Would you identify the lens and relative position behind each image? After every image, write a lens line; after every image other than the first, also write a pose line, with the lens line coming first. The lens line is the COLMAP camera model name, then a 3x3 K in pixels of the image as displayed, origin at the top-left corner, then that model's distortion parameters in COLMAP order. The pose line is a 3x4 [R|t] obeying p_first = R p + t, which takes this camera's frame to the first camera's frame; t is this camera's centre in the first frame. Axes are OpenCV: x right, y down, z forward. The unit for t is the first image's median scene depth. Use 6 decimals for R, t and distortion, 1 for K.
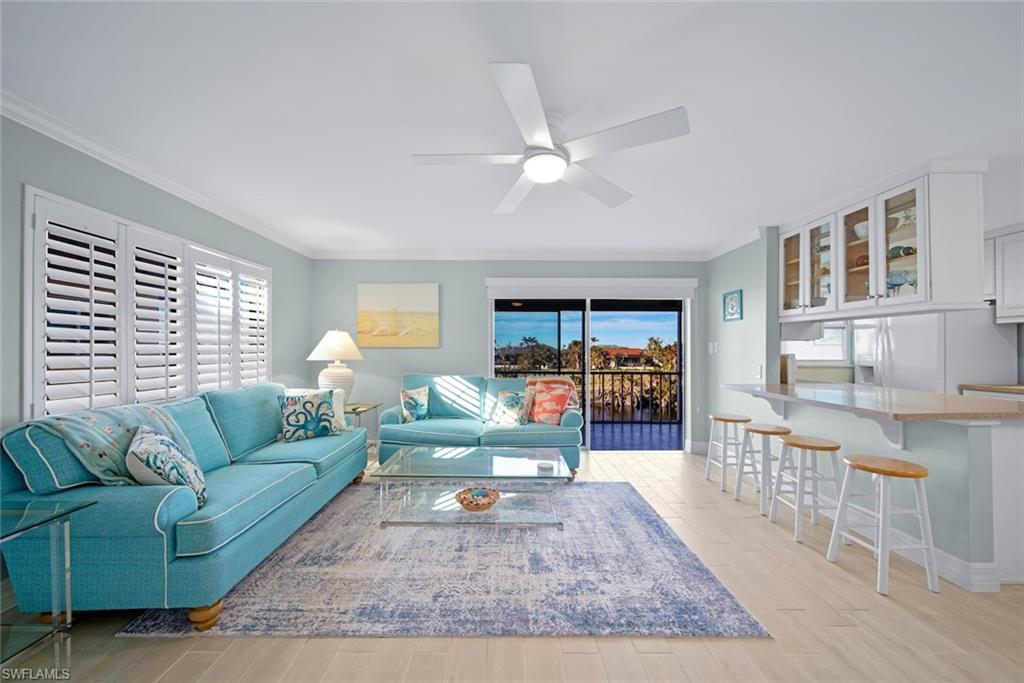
lens RADIAL K [[371.3, 0, 510.7], [0, 371.3, 349.6], [0, 0, 1]] dist [0.003923, -0.001726]
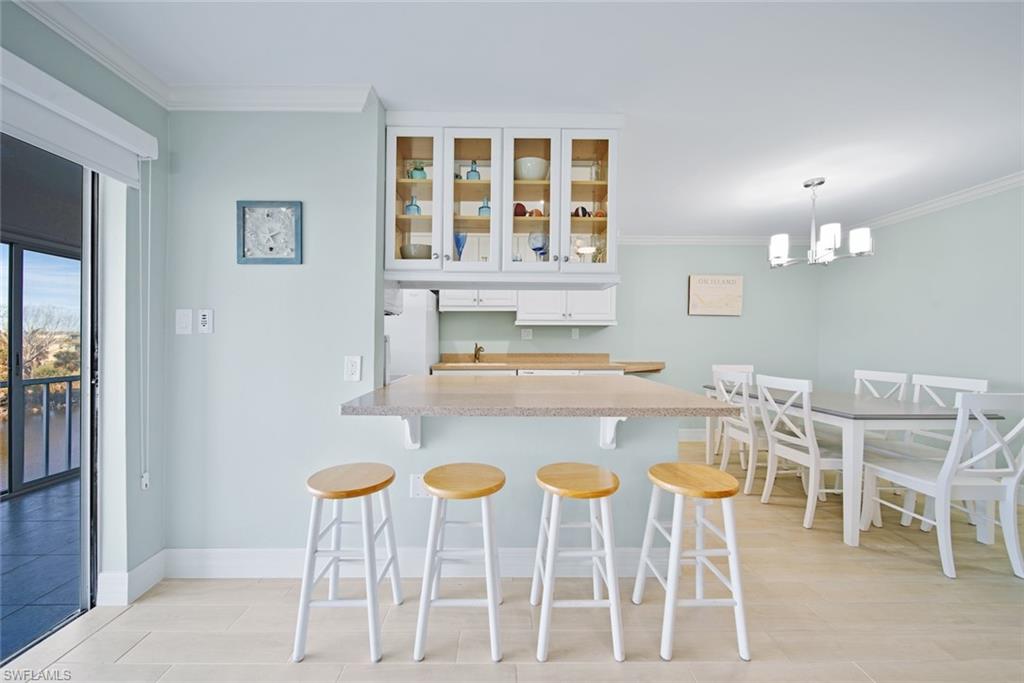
lens RADIAL K [[371.3, 0, 498.0], [0, 371.3, 340.6], [0, 0, 1]] dist [0.003923, -0.001726]
pose [[0.014191, -0.006300, 0.999879, 0.176476], [-0.005913, 0.999962, 0.006385, 0.015942], [-0.999882, -0.006003, 0.014153, 0.929850]]
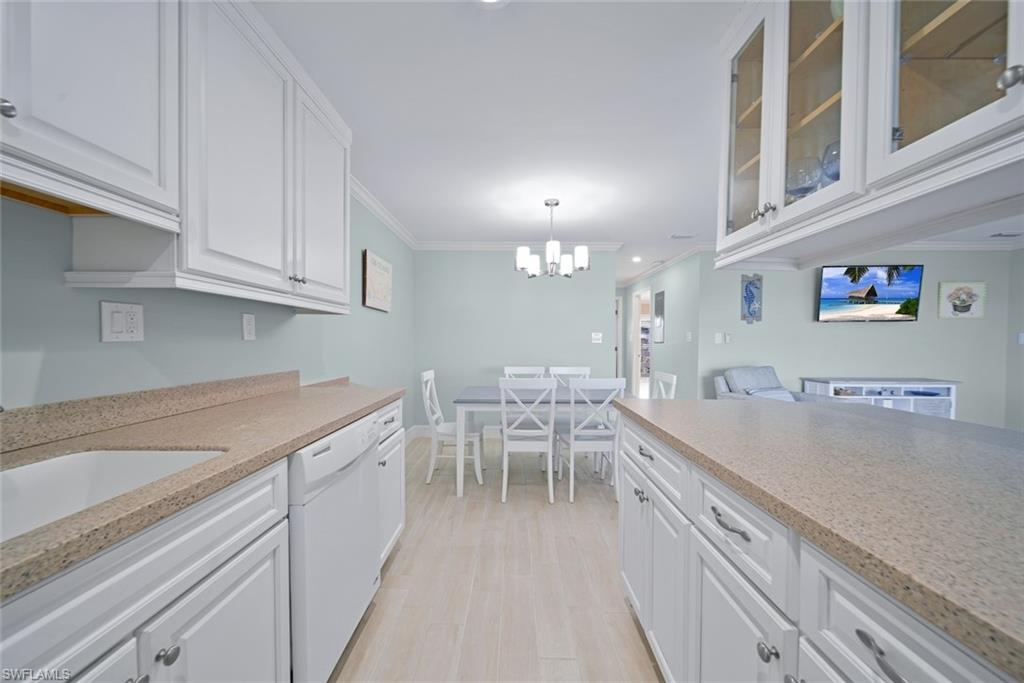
lens RADIAL K [[367.9, 0, 513.1], [0, 367.9, 346.5], [0, 0, 1]] dist [-0.005039, 0.000437]
pose [[-0.999602, -0.005344, 0.027697, 1.180627], [-0.005201, 0.999973, 0.005249, 0.021006], [-0.027724, 0.005103, -0.999603, 1.217520]]
